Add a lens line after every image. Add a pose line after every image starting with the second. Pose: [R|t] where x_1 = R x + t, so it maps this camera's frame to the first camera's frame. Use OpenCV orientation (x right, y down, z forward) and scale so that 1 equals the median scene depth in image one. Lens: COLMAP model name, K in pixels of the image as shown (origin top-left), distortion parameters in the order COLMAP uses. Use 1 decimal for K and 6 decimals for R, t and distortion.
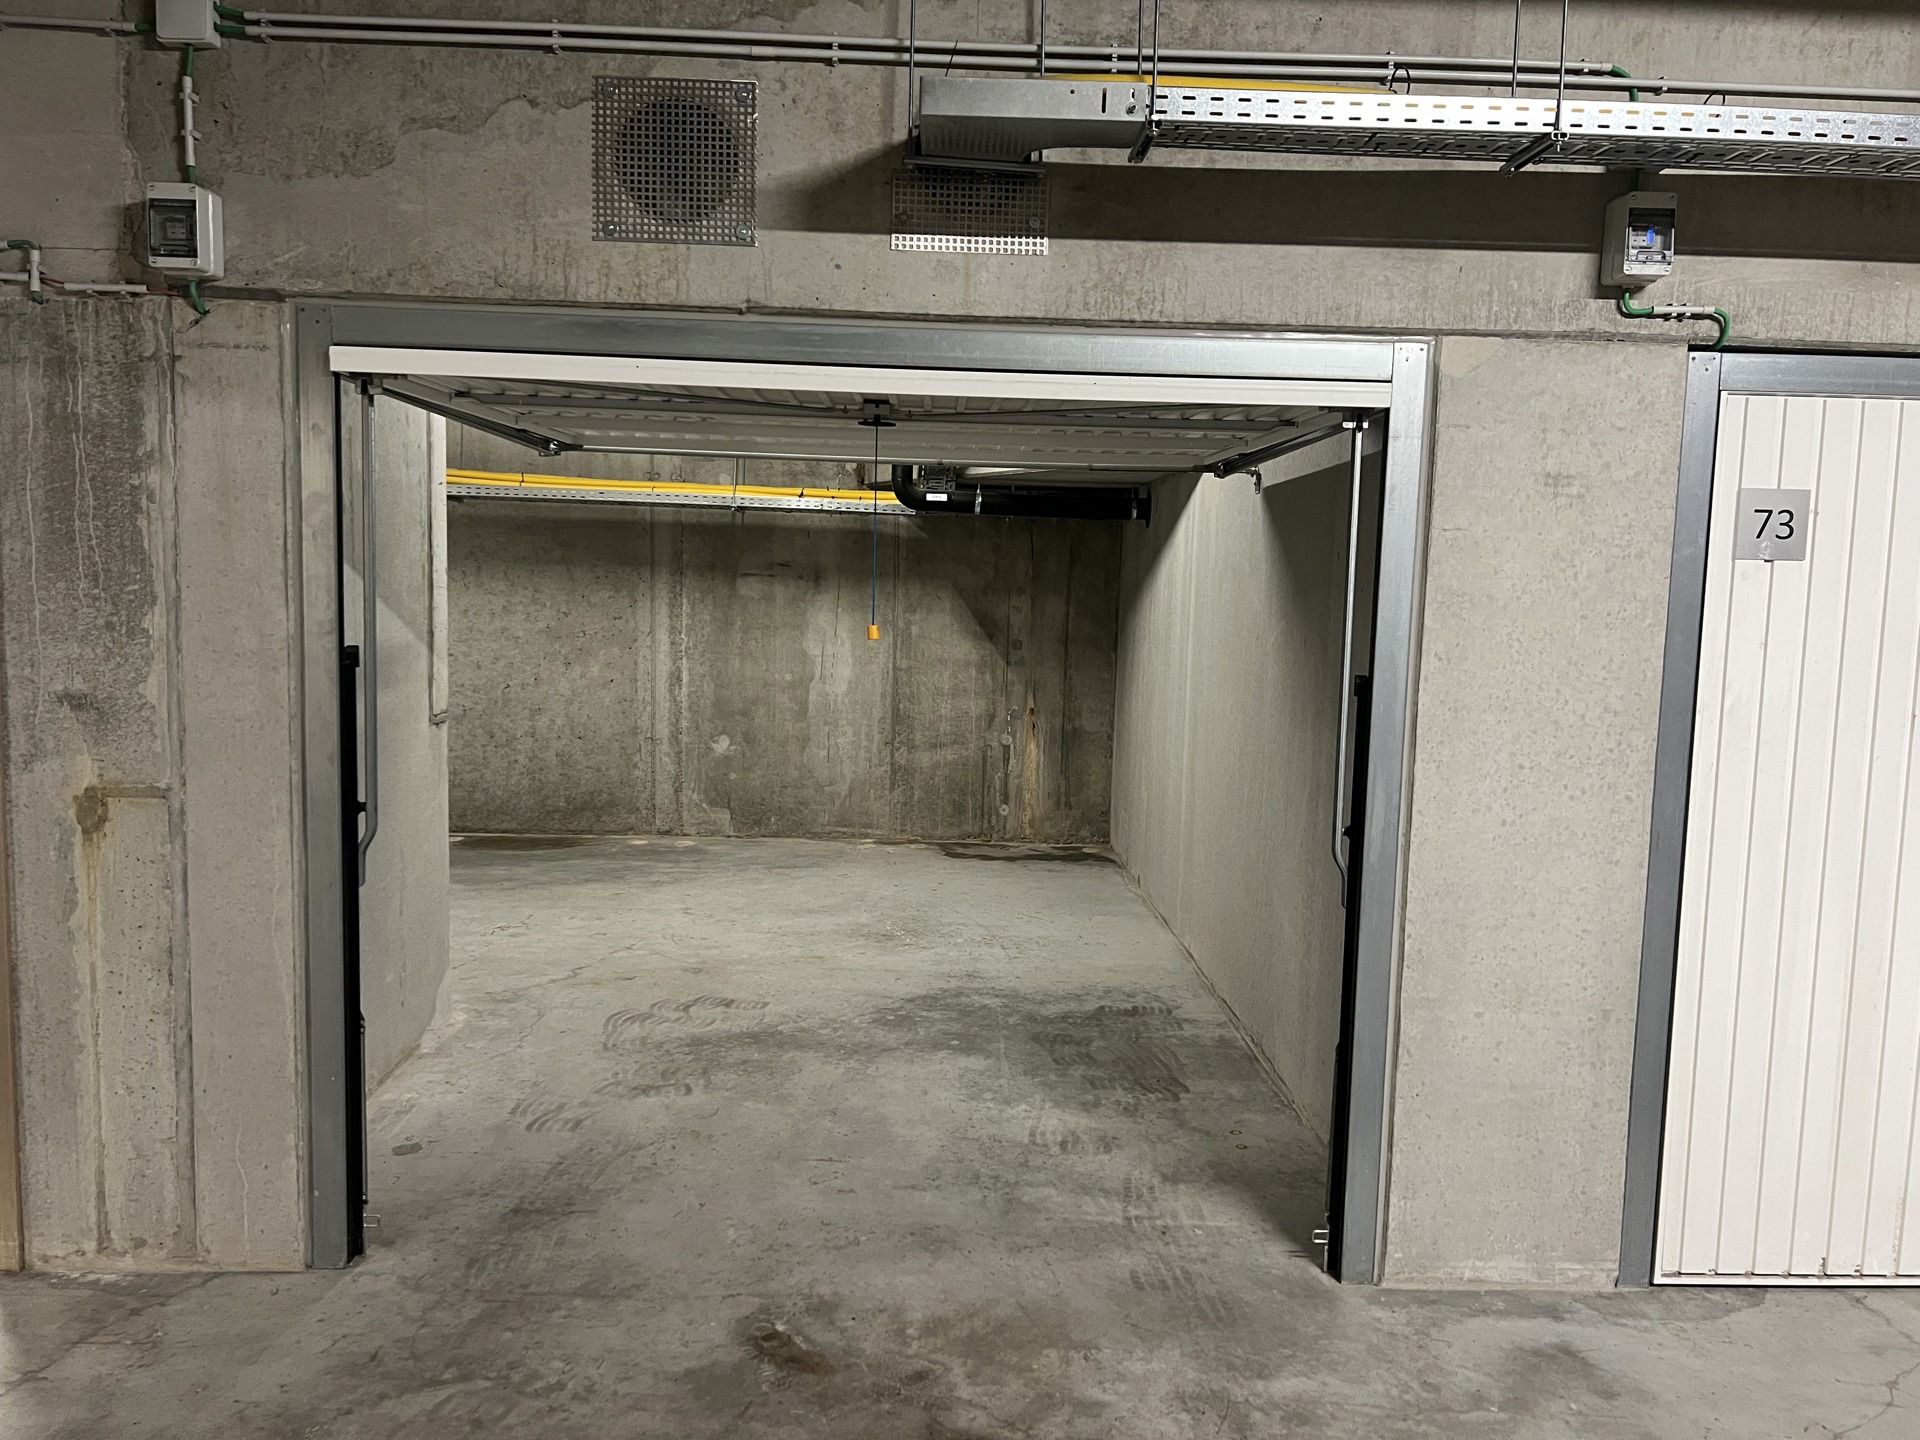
lens RADIAL K [[1448.1, 0, 954.3], [0, 1448.1, 739.2], [0, 0, 1]] dist [0.085824, -0.097097]
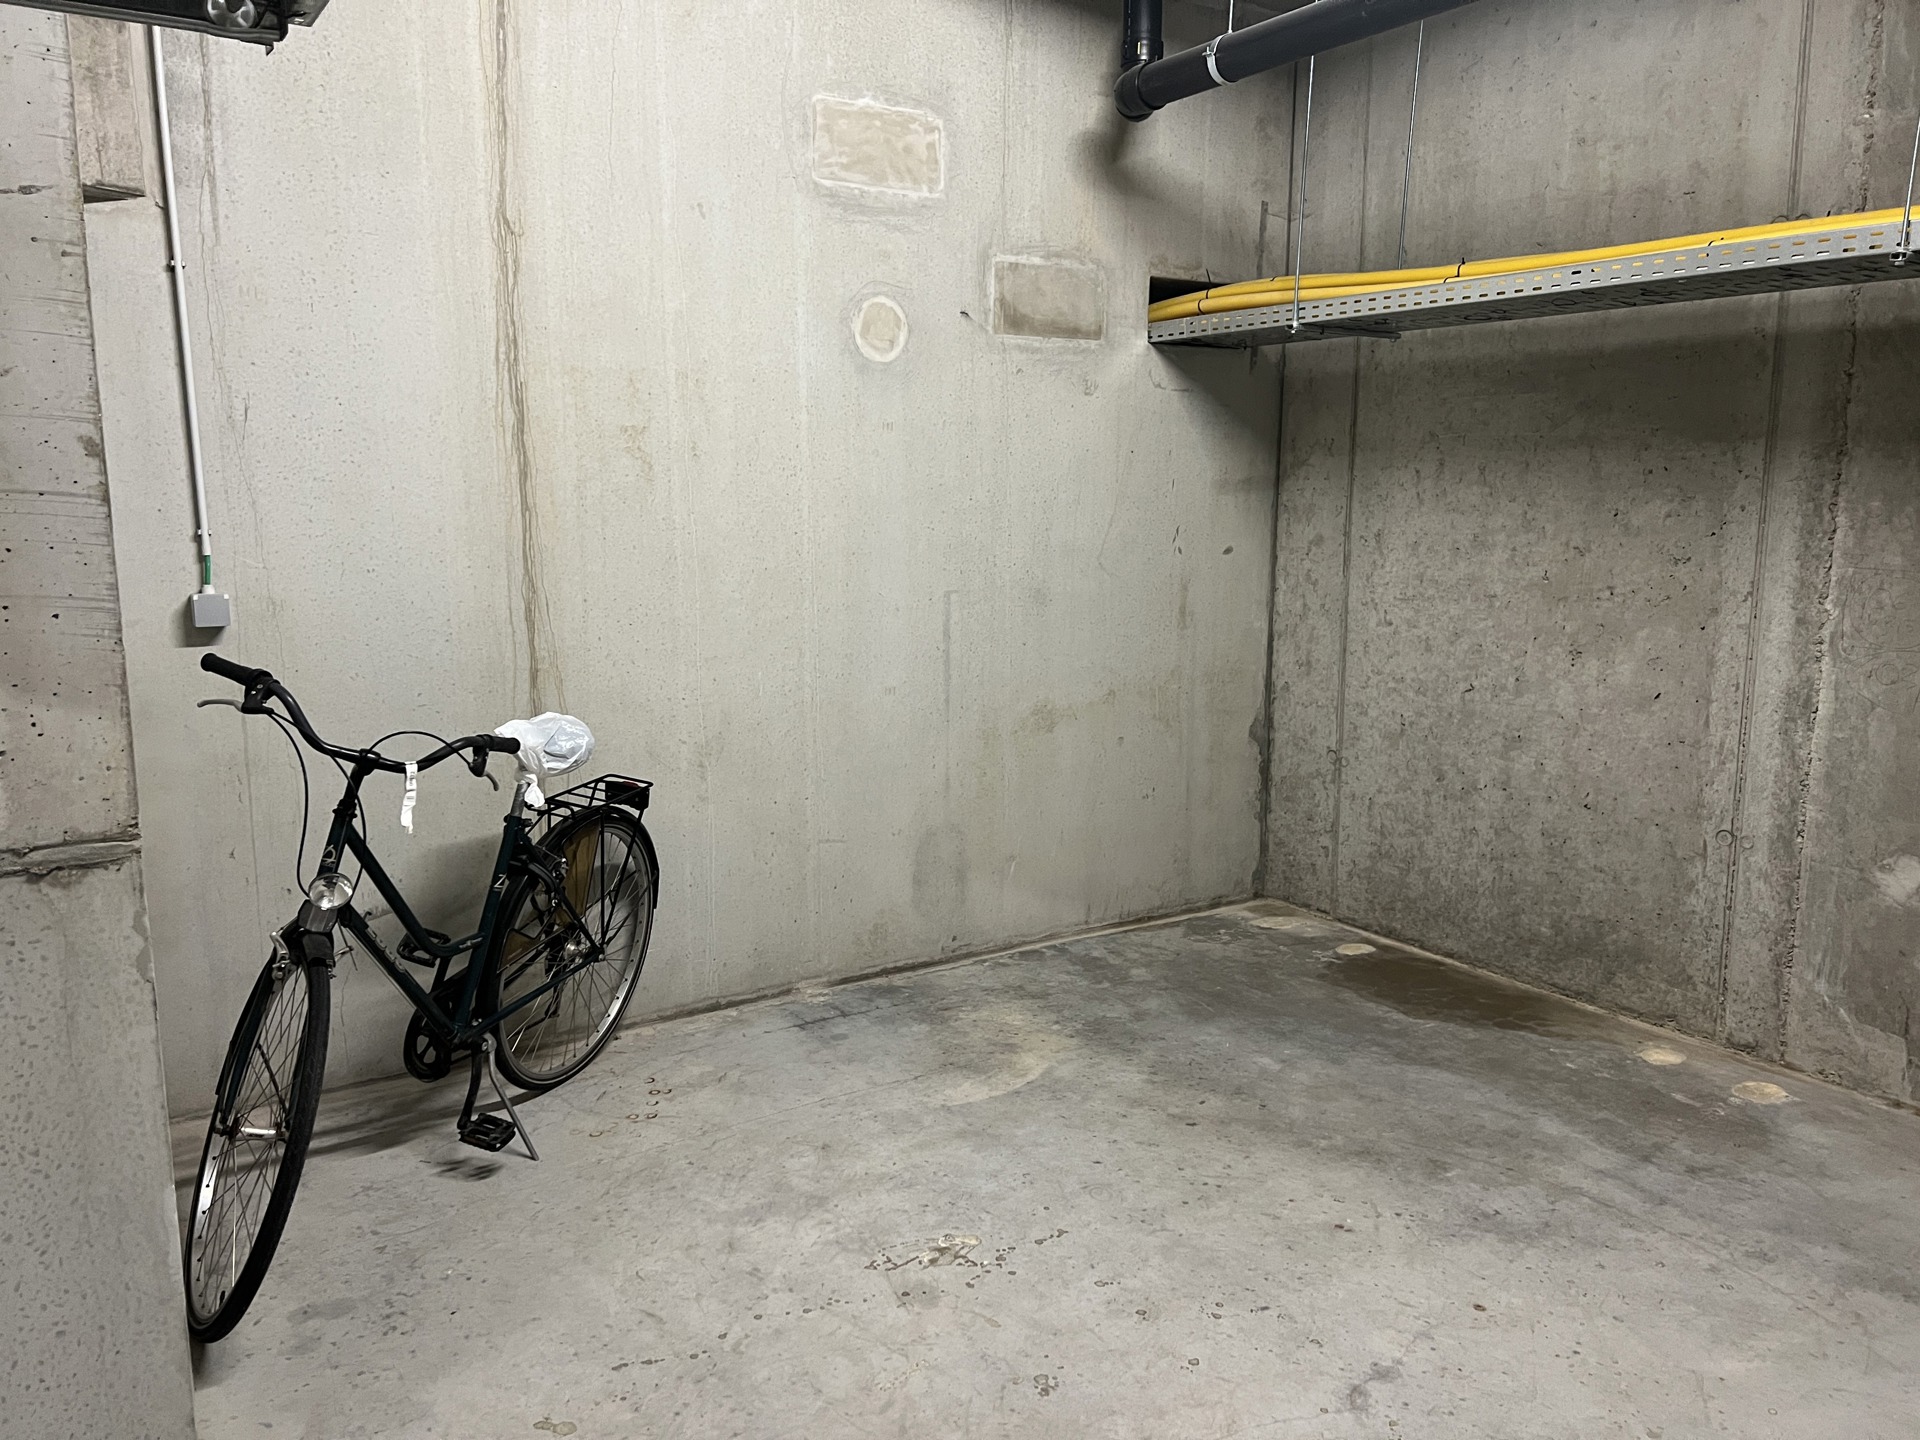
lens RADIAL K [[1448.1, 0, 909.6], [0, 1448.1, 737.0], [0, 0, 1]] dist [0.085824, -0.097097]
pose [[0.526303, 0.119042, -0.841923, 0.094540], [-0.075317, 0.992786, 0.093290, -0.146845], [0.846955, 0.014312, 0.531472, 1.529465]]
